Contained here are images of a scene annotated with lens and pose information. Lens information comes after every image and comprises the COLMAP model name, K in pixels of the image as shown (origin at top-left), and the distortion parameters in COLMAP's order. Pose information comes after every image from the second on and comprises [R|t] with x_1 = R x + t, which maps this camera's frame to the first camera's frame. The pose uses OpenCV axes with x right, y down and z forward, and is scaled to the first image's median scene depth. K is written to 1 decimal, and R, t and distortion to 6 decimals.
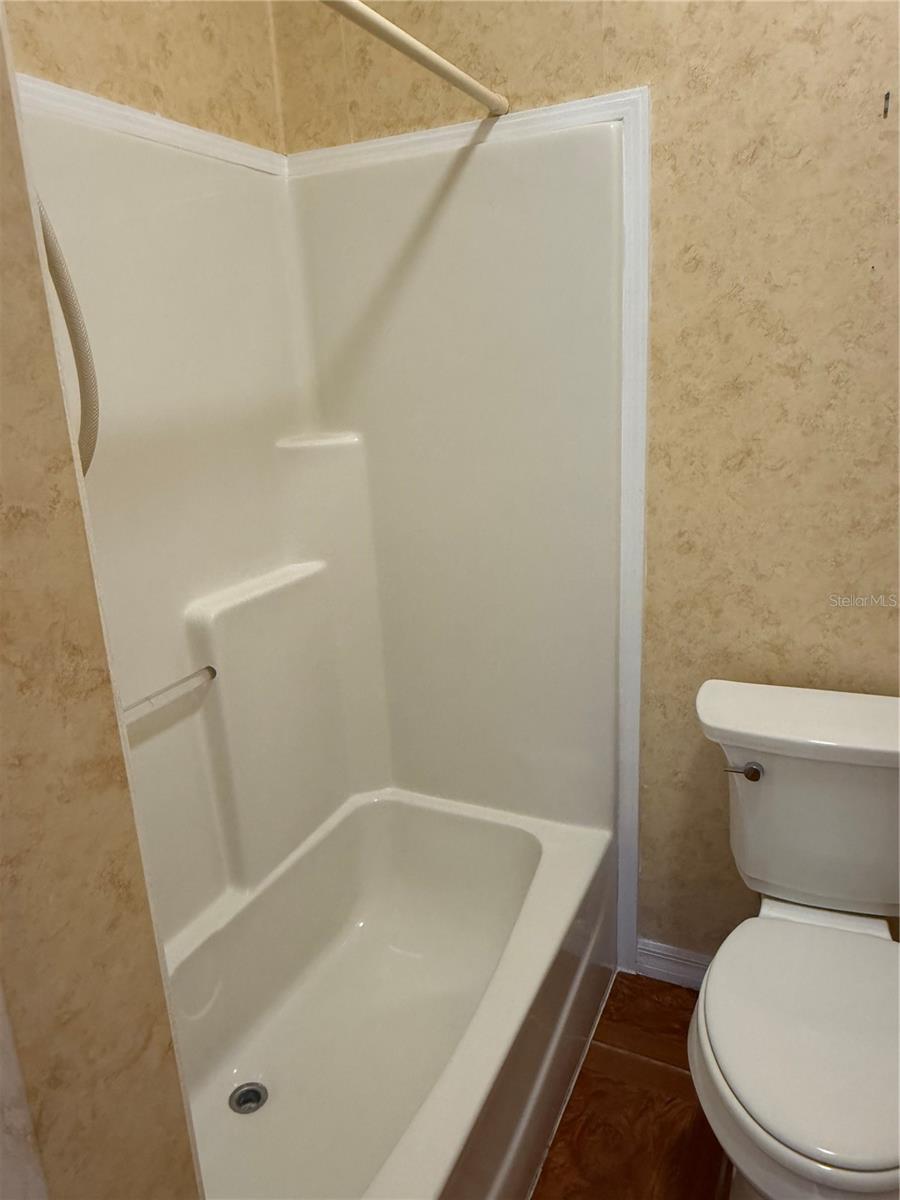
lens RADIAL K [[848.4, 0, 448.9], [0, 848.4, 593.6], [0, 0, 1]] dist [-0.006353, 0.003487]
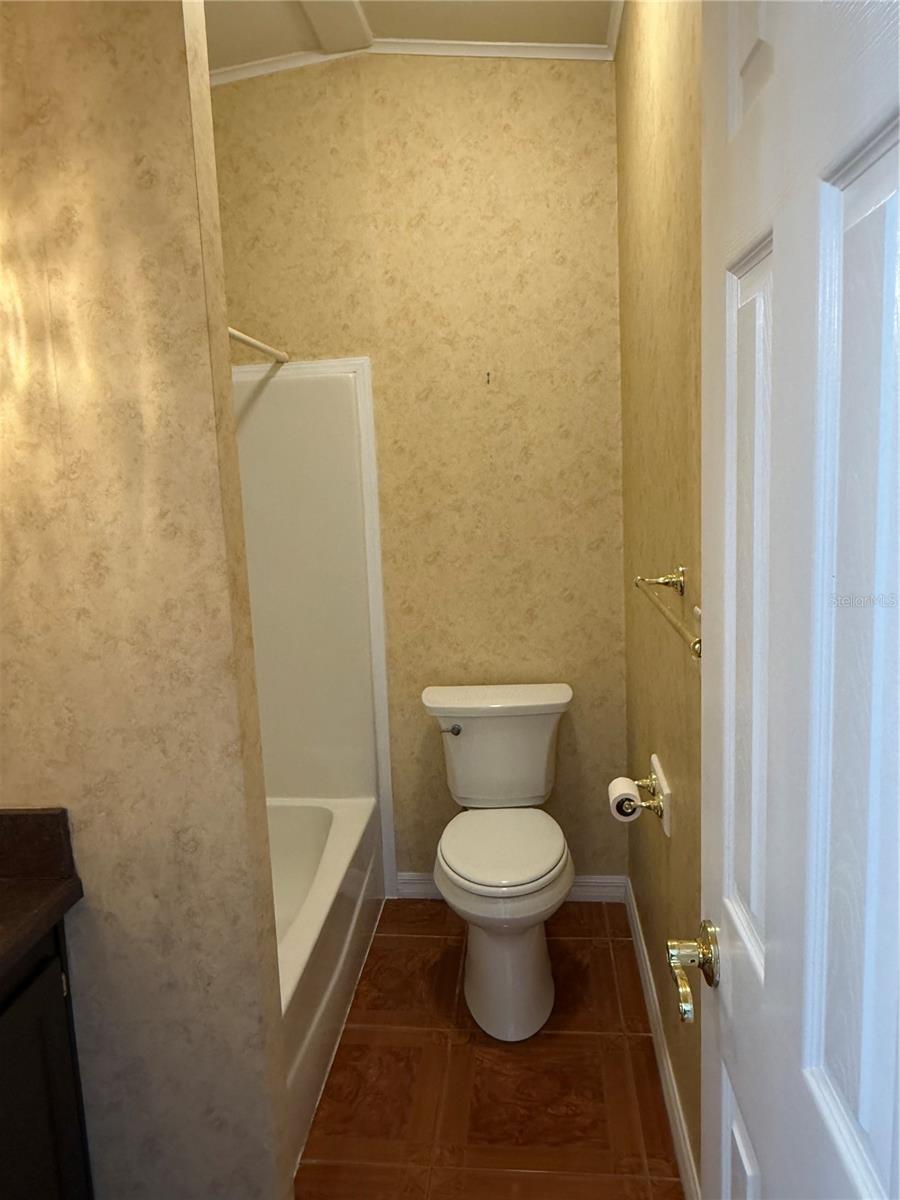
lens RADIAL K [[848.4, 0, 448.6], [0, 848.4, 600.1], [0, 0, 1]] dist [-0.006353, 0.003487]
pose [[0.942044, -0.040143, 0.333079, -0.214588], [0.087126, 0.988025, -0.127338, 0.154280], [-0.323979, 0.148978, 0.934261, -0.632460]]
